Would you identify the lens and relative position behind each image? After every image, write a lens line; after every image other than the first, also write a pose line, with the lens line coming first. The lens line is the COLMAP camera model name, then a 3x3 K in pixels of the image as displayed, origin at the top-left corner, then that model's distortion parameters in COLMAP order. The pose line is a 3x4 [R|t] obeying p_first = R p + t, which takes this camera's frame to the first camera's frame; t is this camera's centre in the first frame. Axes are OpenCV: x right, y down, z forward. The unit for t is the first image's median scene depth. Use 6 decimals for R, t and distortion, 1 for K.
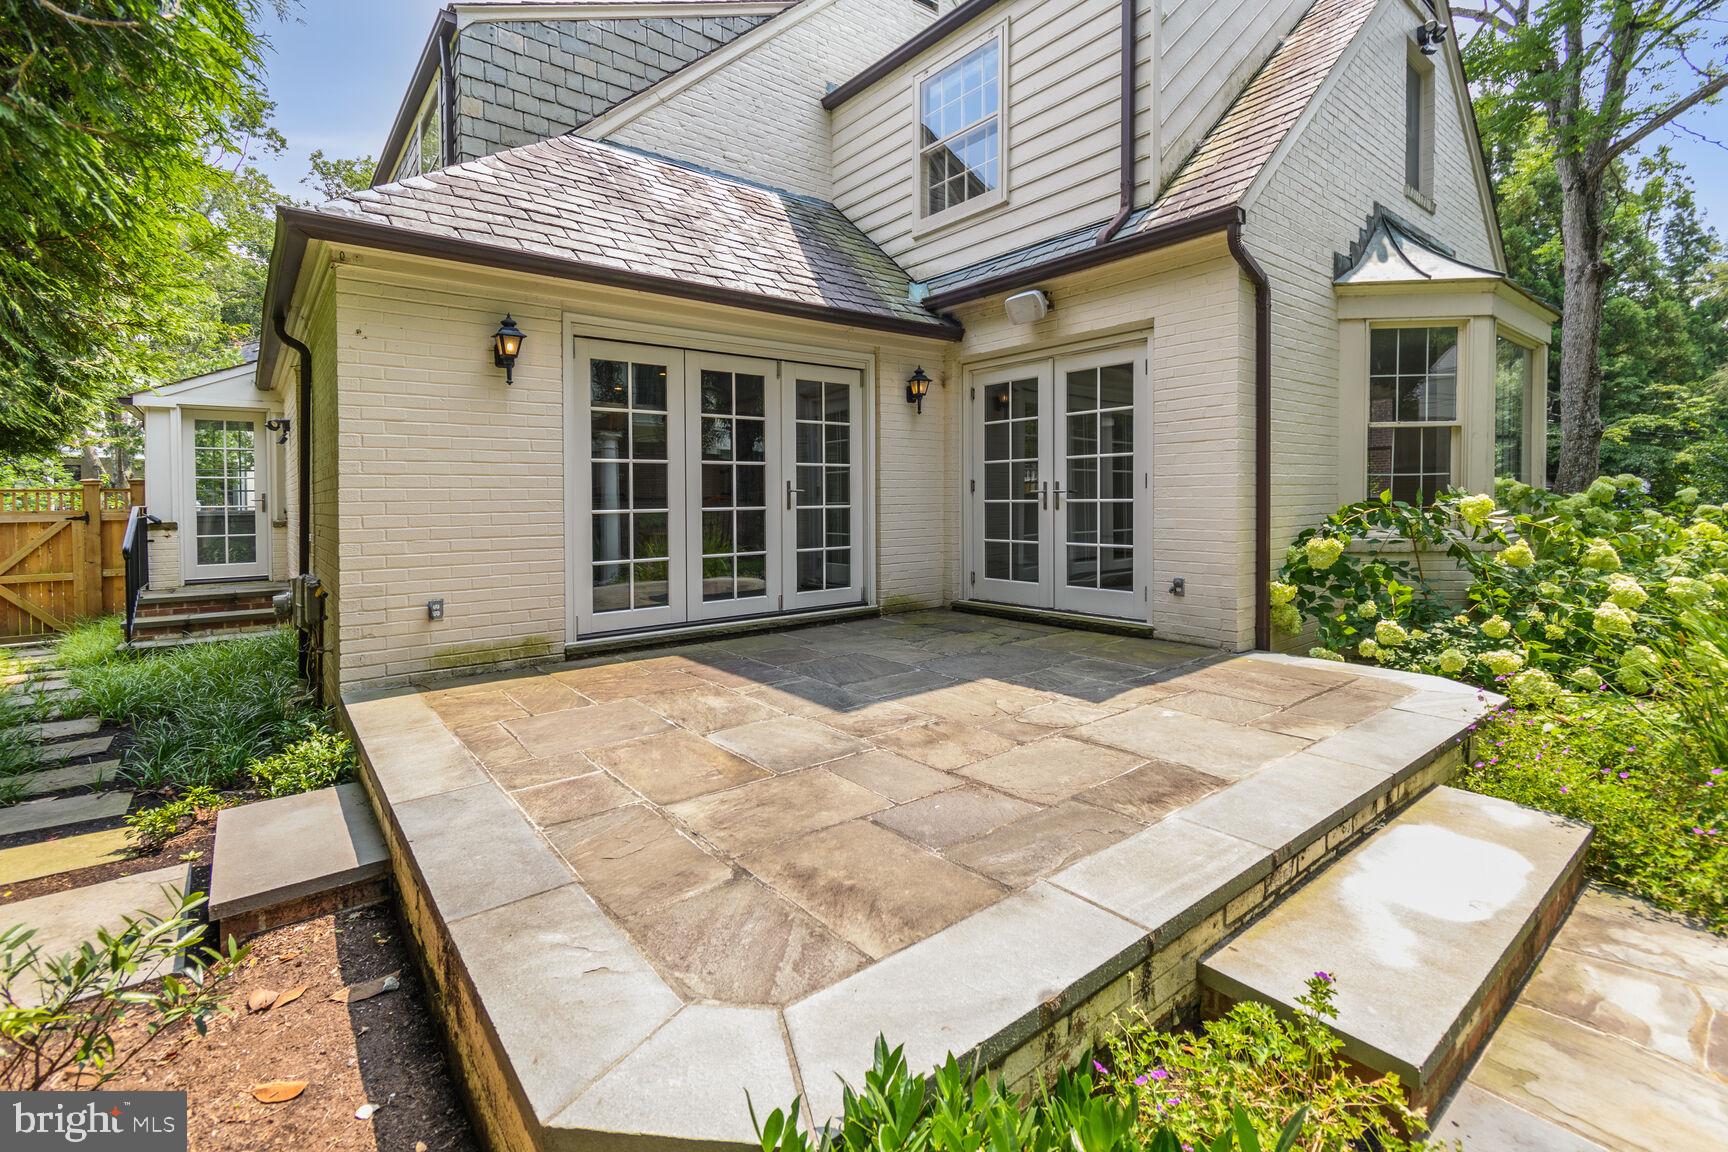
lens RADIAL K [[759.1, 0, 868.5], [0, 759.1, 504.0], [0, 0, 1]] dist [0.018968, -0.009294]
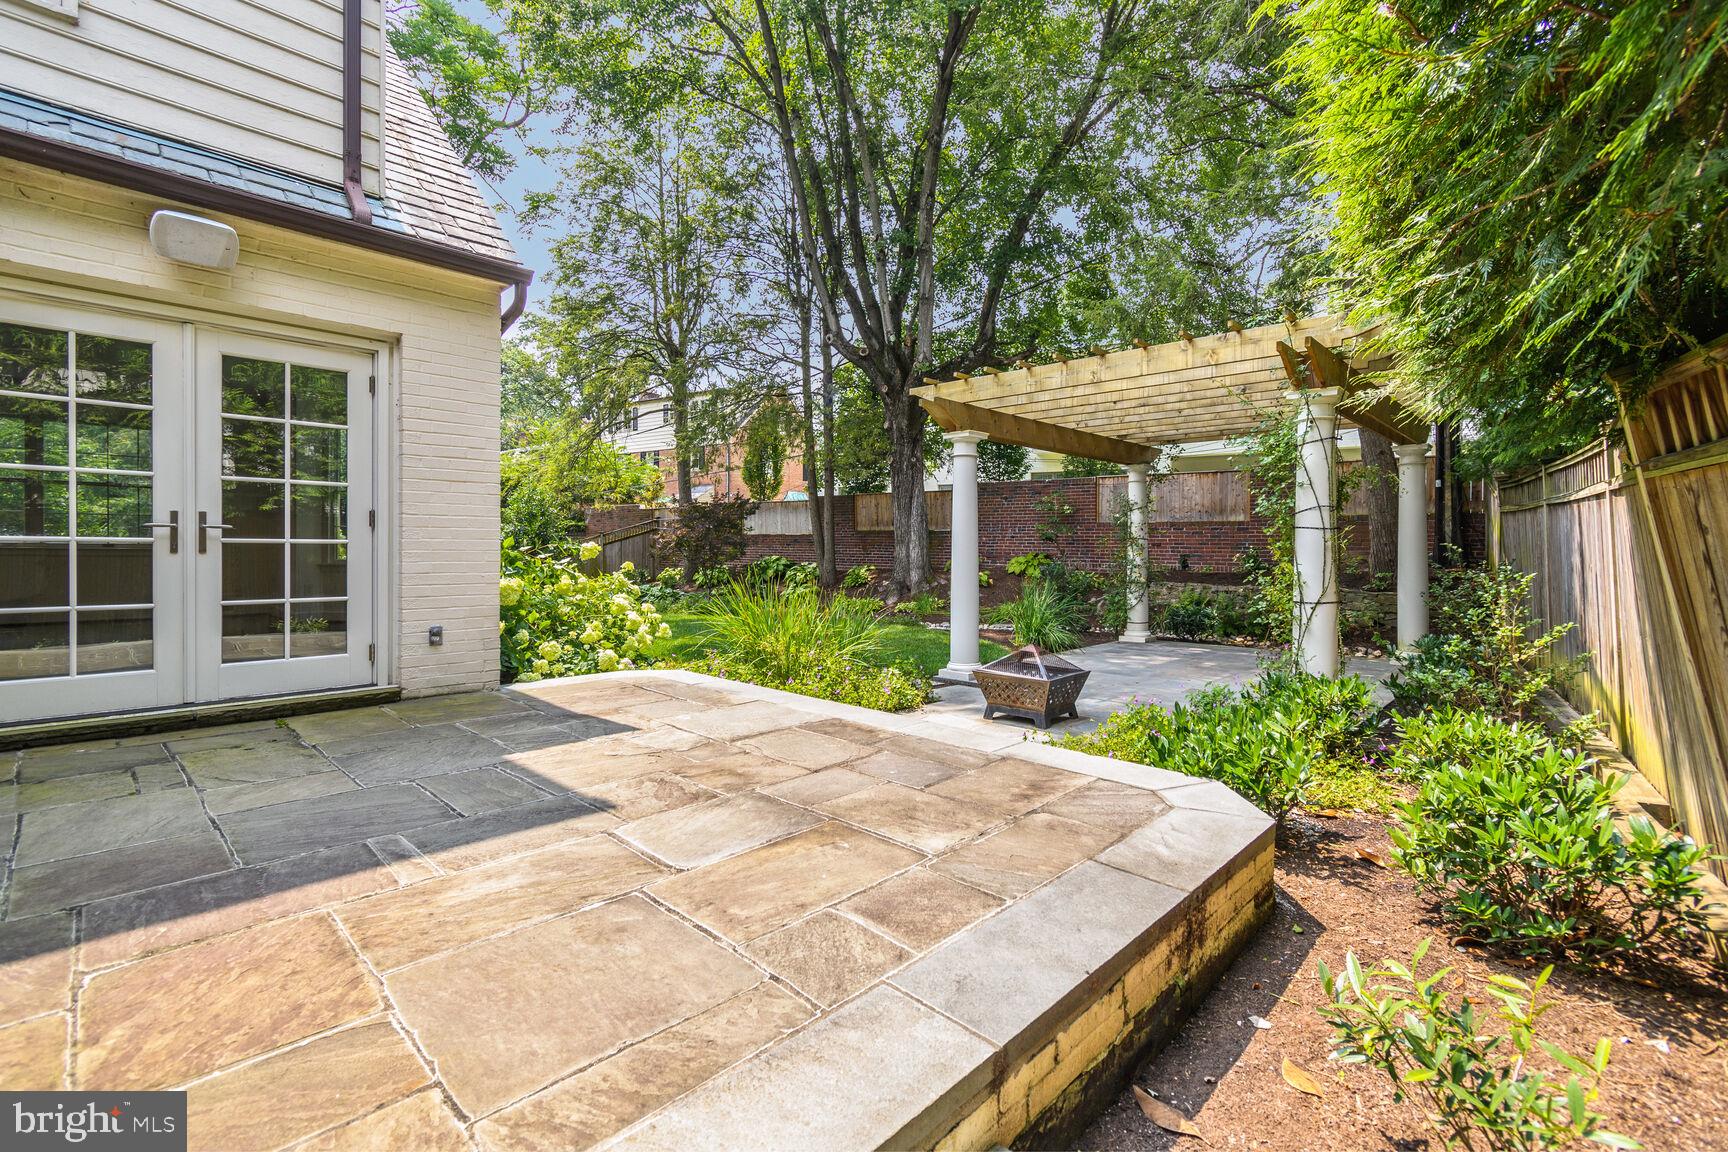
lens RADIAL K [[779.8, 0, 873.0], [0, 779.8, 554.9], [0, 0, 1]] dist [0.023264, -0.010357]
pose [[-0.138087, 0.001954, 0.990418, -1.236951], [0.000901, 0.999998, -0.001848, 0.024933], [-0.990420, 0.000637, -0.138088, 1.214637]]
